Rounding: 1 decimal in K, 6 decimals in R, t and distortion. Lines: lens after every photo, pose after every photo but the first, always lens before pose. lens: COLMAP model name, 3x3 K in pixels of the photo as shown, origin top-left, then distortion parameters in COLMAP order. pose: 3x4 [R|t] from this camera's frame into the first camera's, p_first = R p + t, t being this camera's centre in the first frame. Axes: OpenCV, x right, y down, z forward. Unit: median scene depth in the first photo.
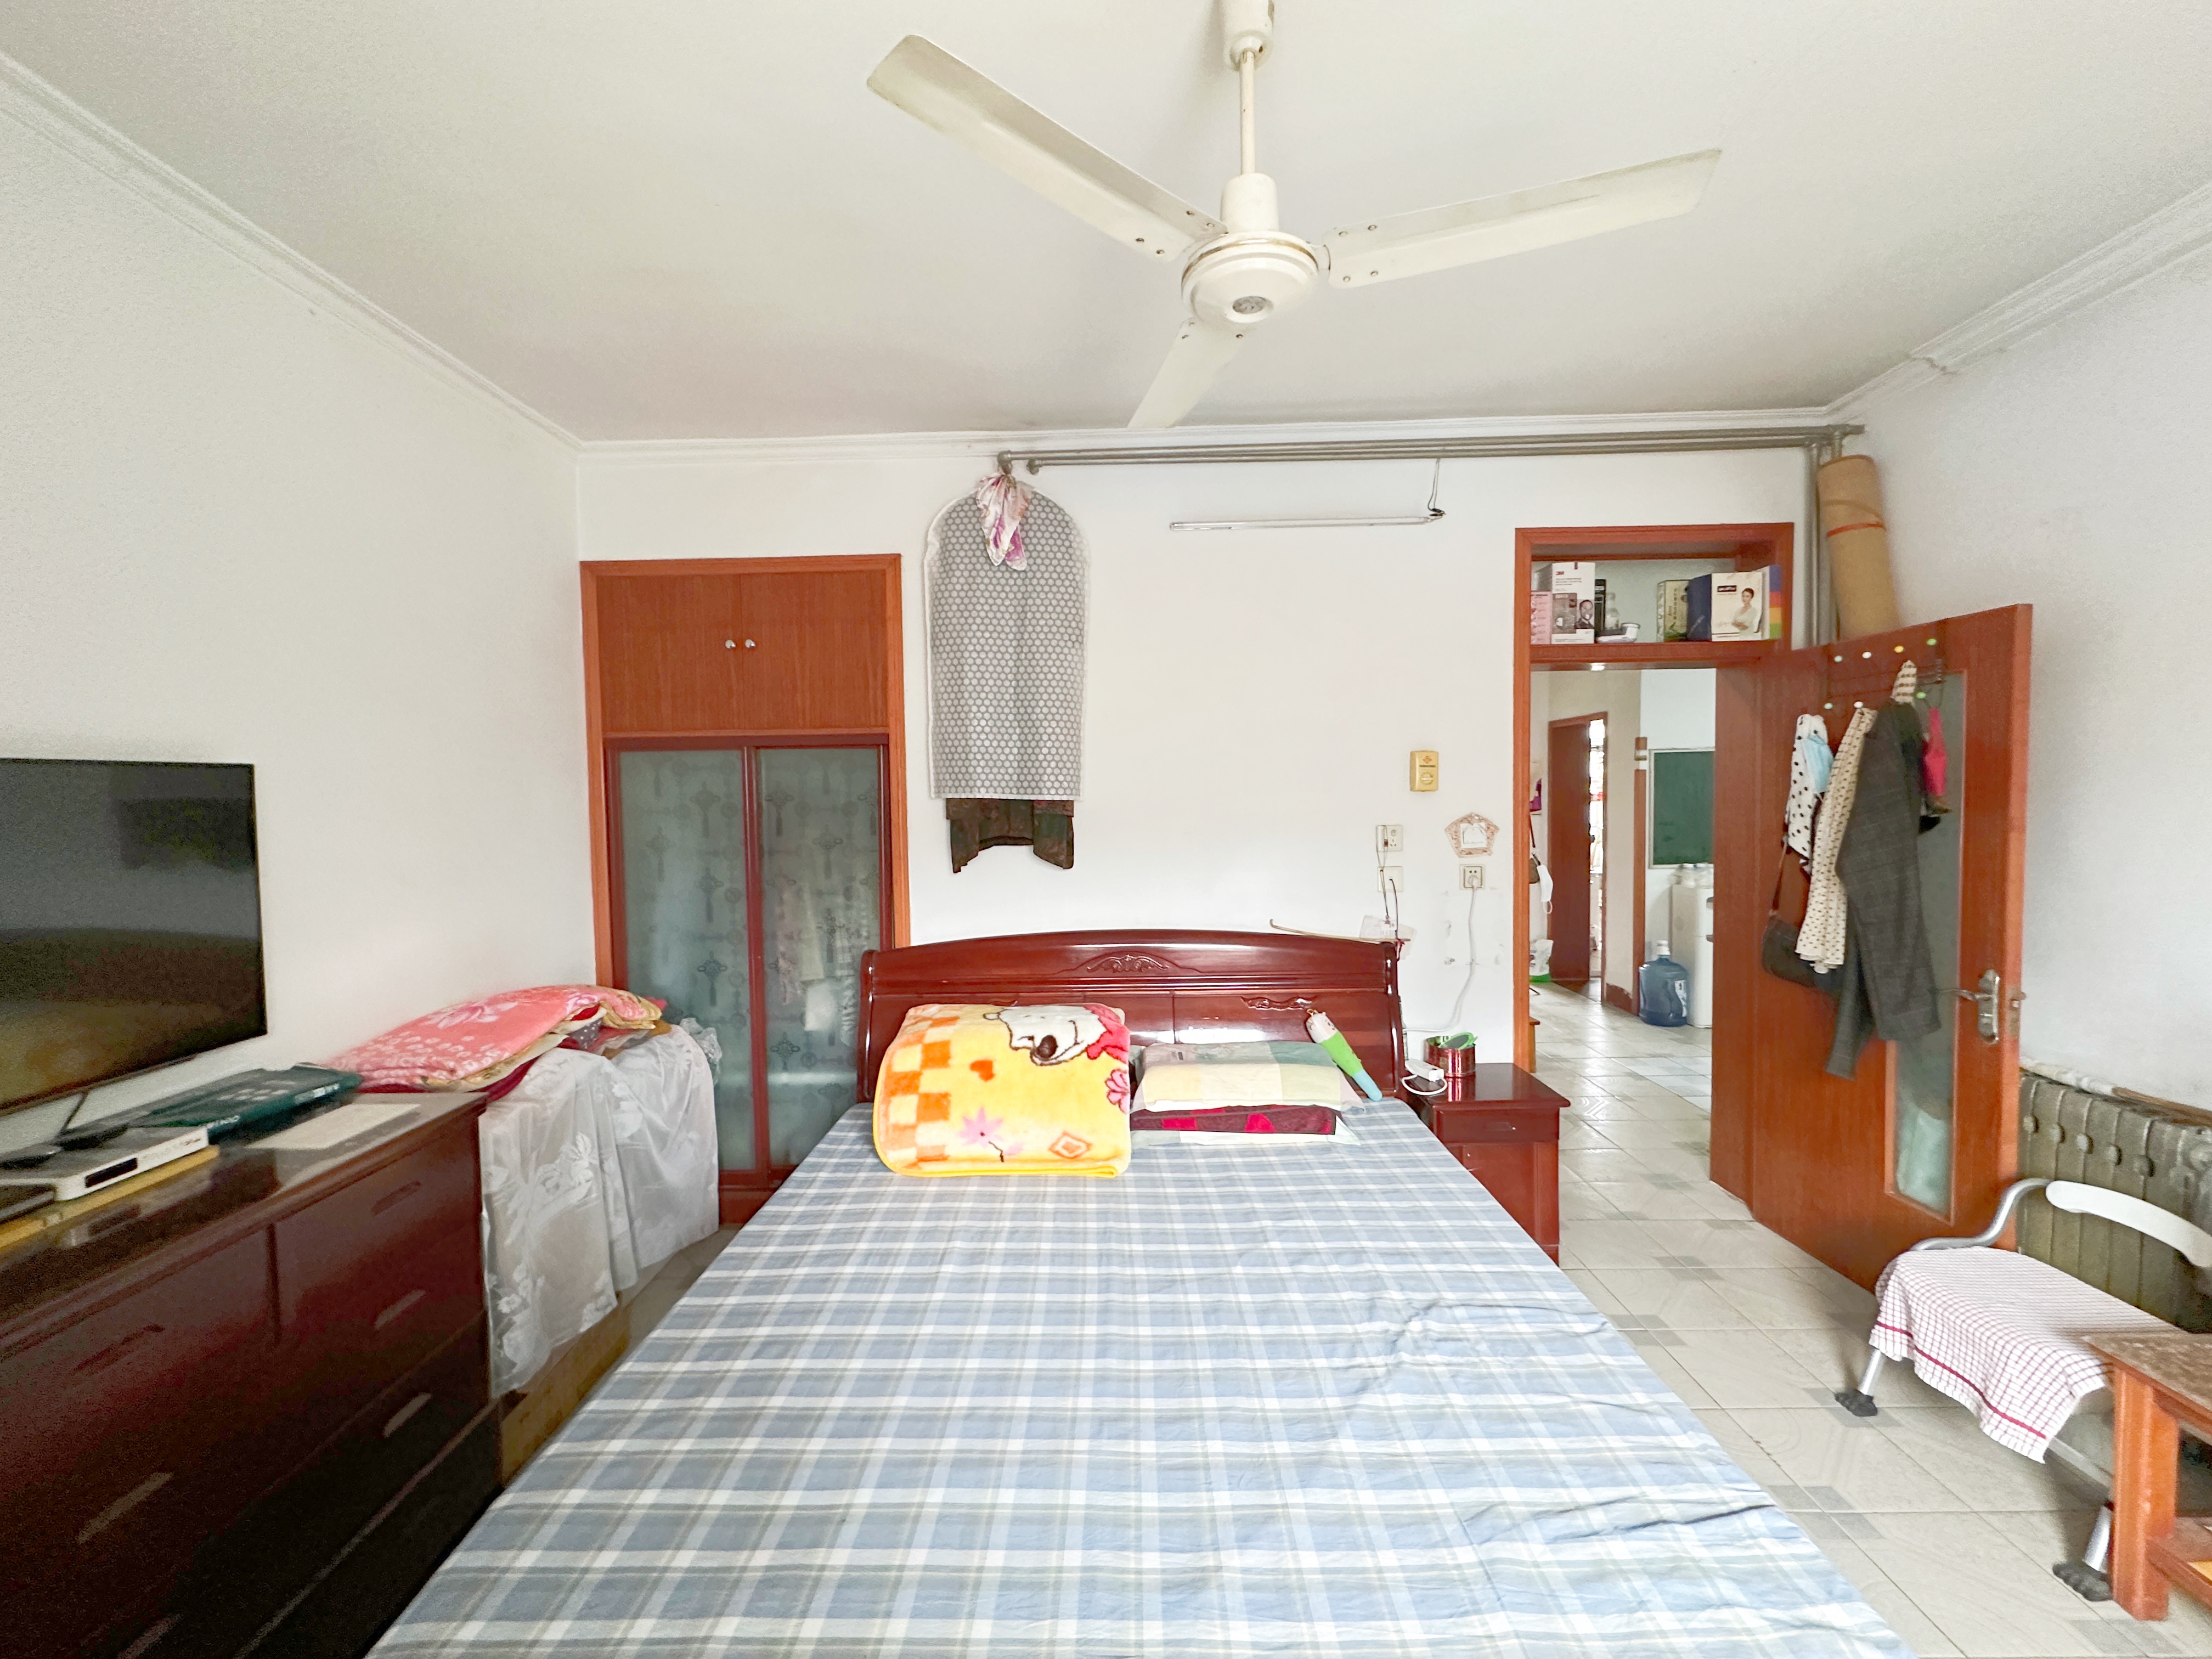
lens RADIAL K [[886.8, 0, 1103.6], [0, 886.8, 830.2], [0, 0, 1]] dist [-0.002714, -0.000398]
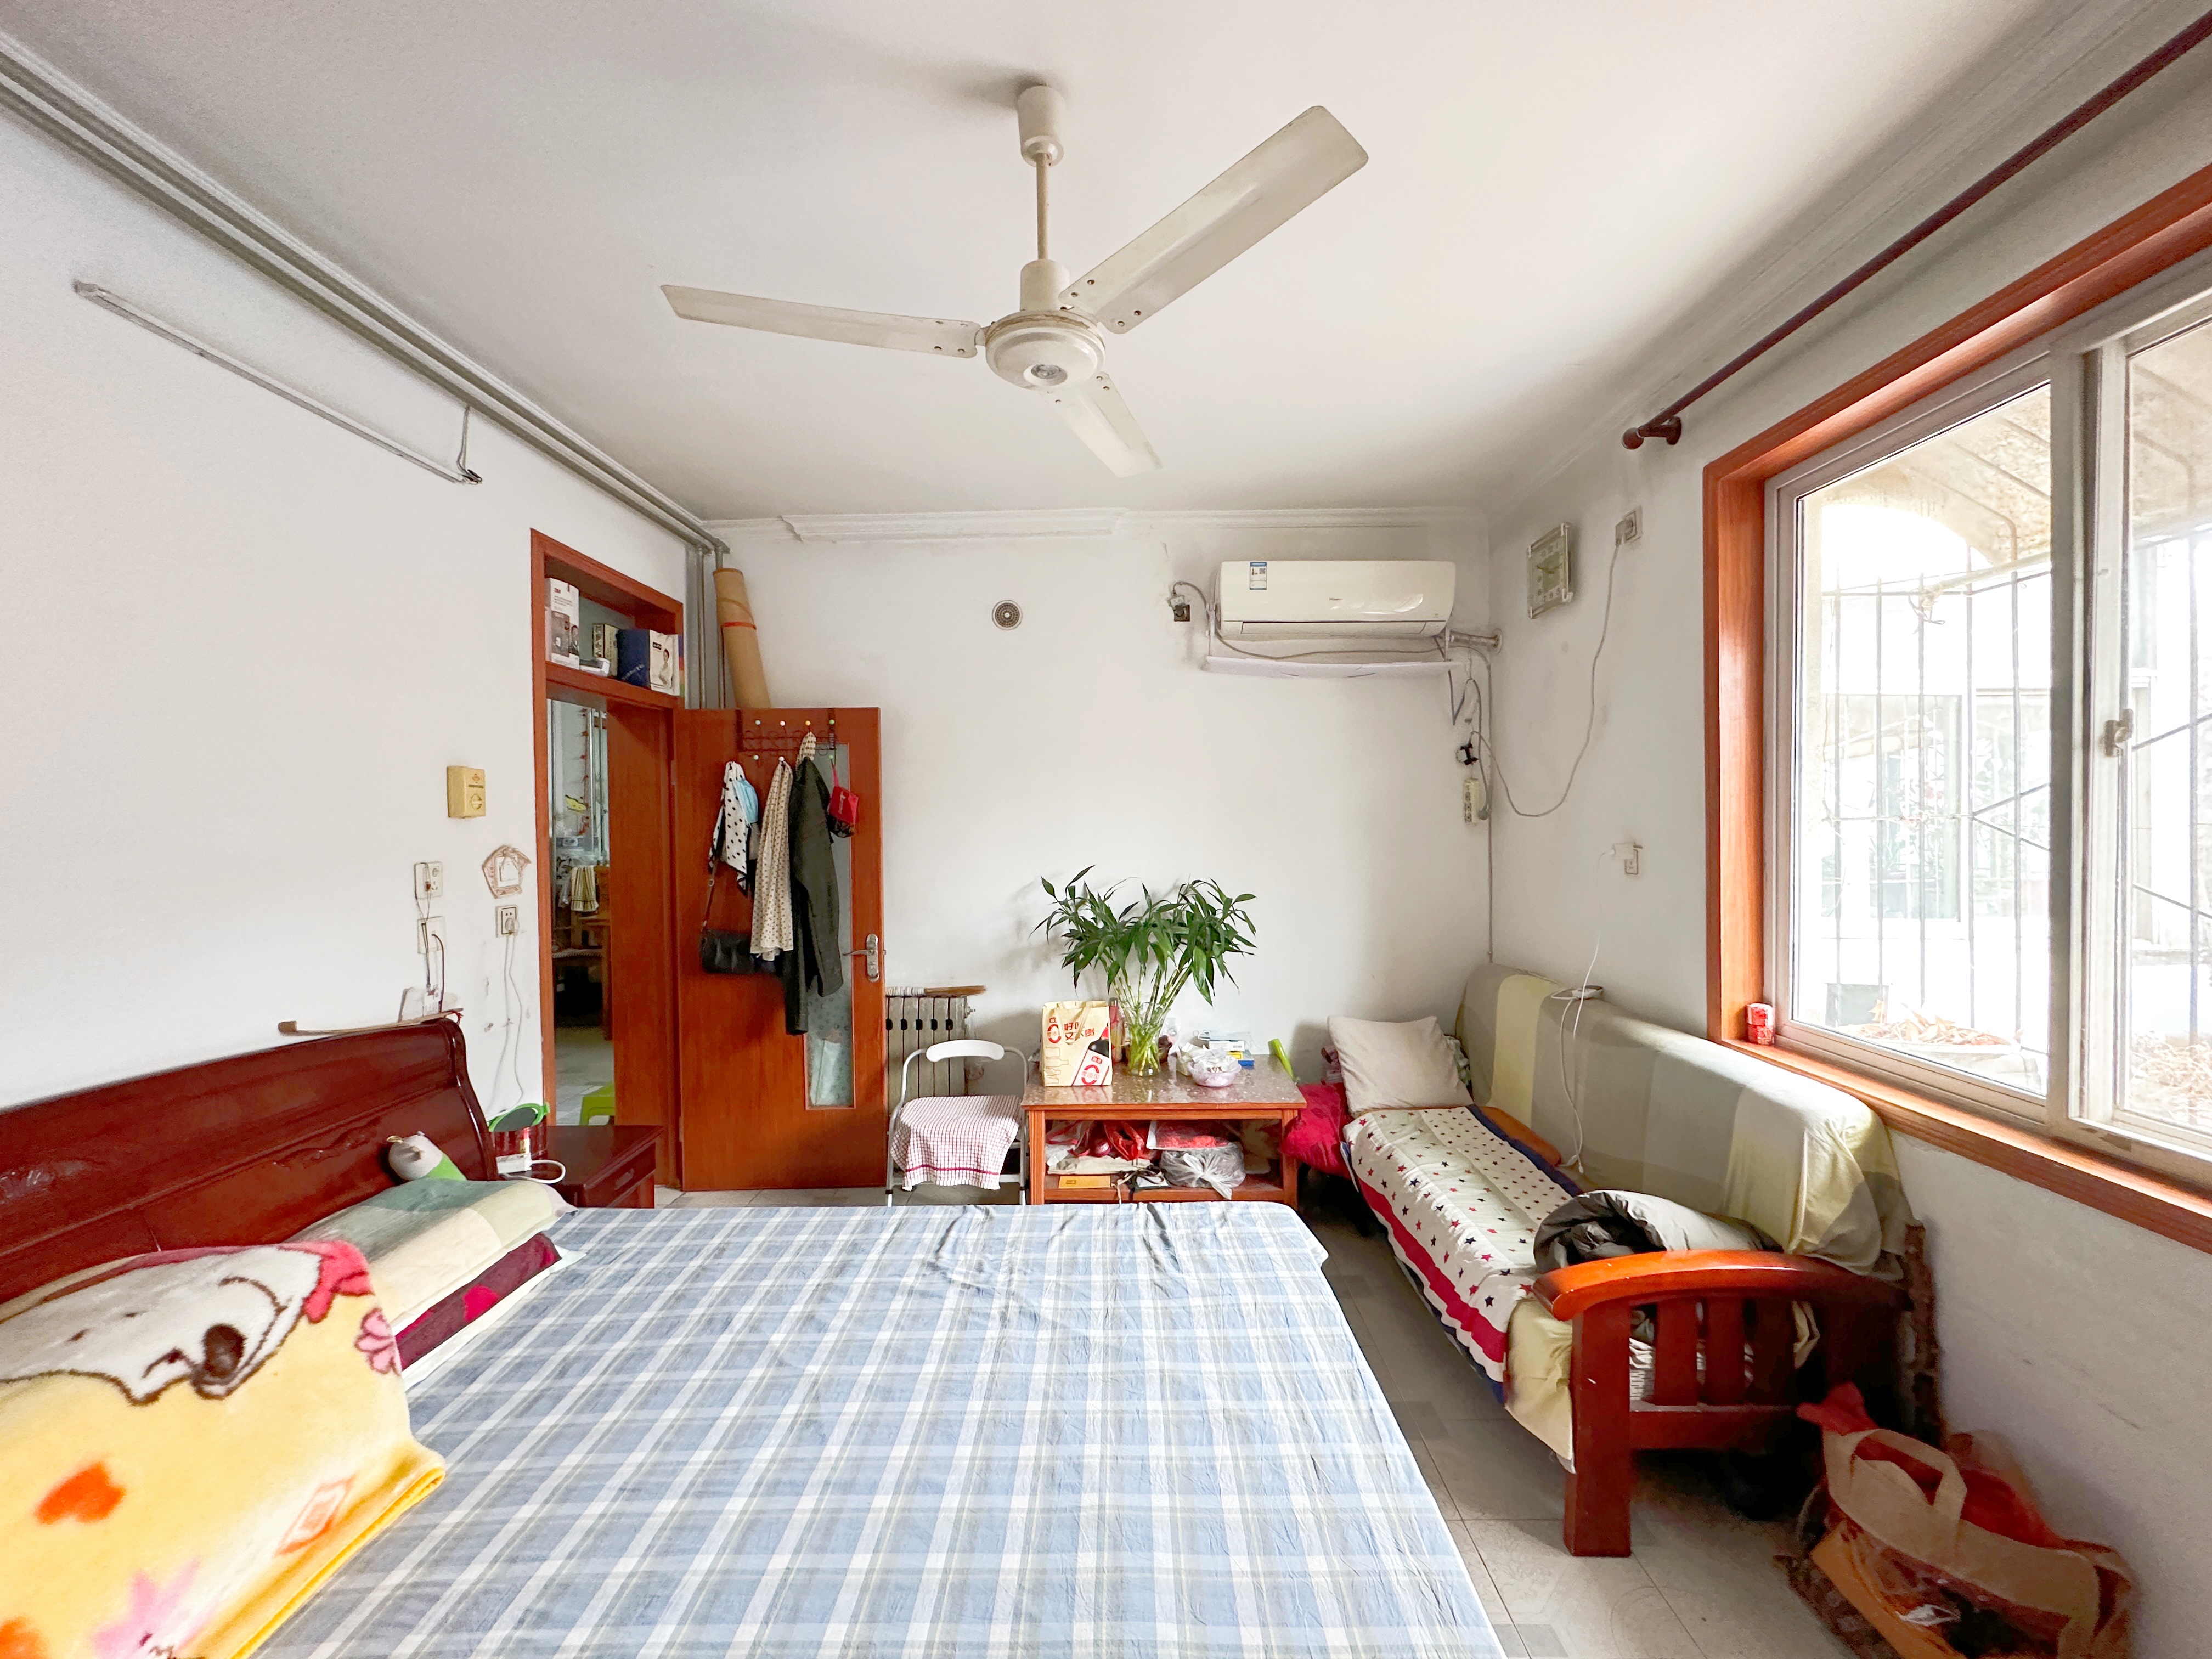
lens RADIAL K [[886.8, 0, 1108.7], [0, 886.8, 829.1], [0, 0, 1]] dist [-0.002714, -0.000398]
pose [[-0.016935, 0.006278, 0.999837, -0.510878], [0.055746, 0.998431, -0.005325, 0.002294], [-0.998301, 0.055647, -0.017258, 0.514872]]
